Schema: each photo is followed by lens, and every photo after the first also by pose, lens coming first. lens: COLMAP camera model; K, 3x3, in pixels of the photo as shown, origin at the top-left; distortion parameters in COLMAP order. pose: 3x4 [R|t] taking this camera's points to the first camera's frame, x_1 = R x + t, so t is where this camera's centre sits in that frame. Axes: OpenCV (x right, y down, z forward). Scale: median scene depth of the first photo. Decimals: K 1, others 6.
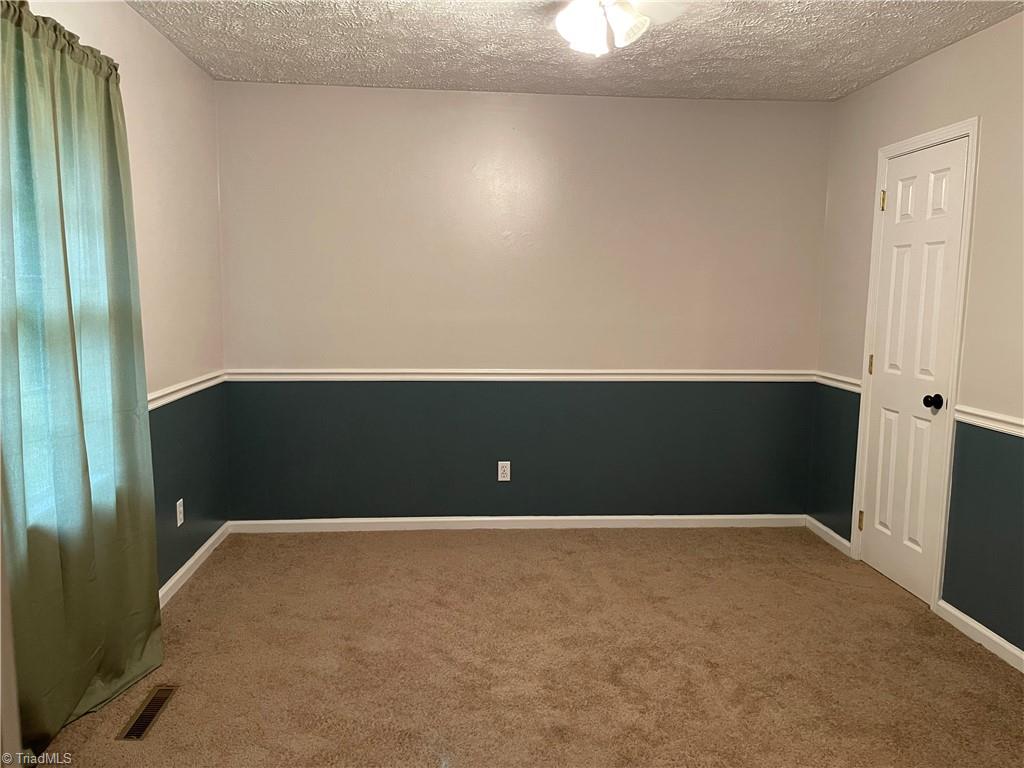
lens RADIAL K [[768.3, 0, 515.8], [0, 768.3, 390.2], [0, 0, 1]] dist [0.056741, -0.063335]
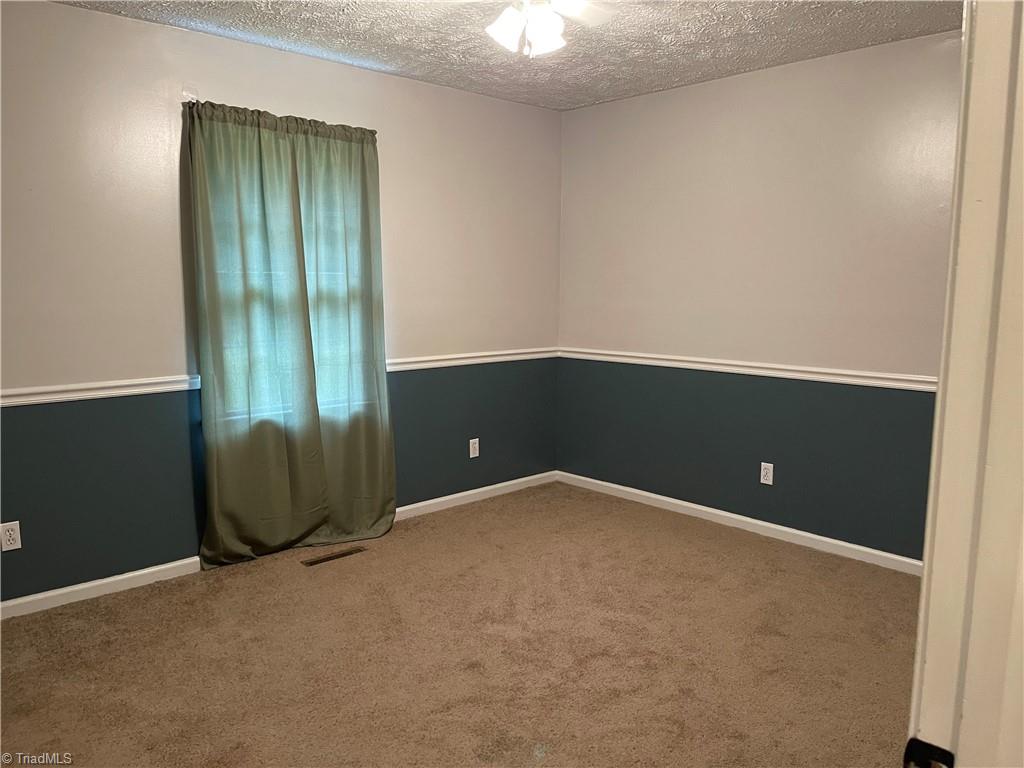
lens RADIAL K [[768.3, 0, 515.8], [0, 768.3, 390.2], [0, 0, 1]] dist [0.056741, -0.063335]
pose [[0.631614, 0.101429, -0.768619, 0.751076], [-0.096136, 0.994000, 0.052171, -0.021584], [0.769299, 0.040940, 0.637575, 0.246264]]
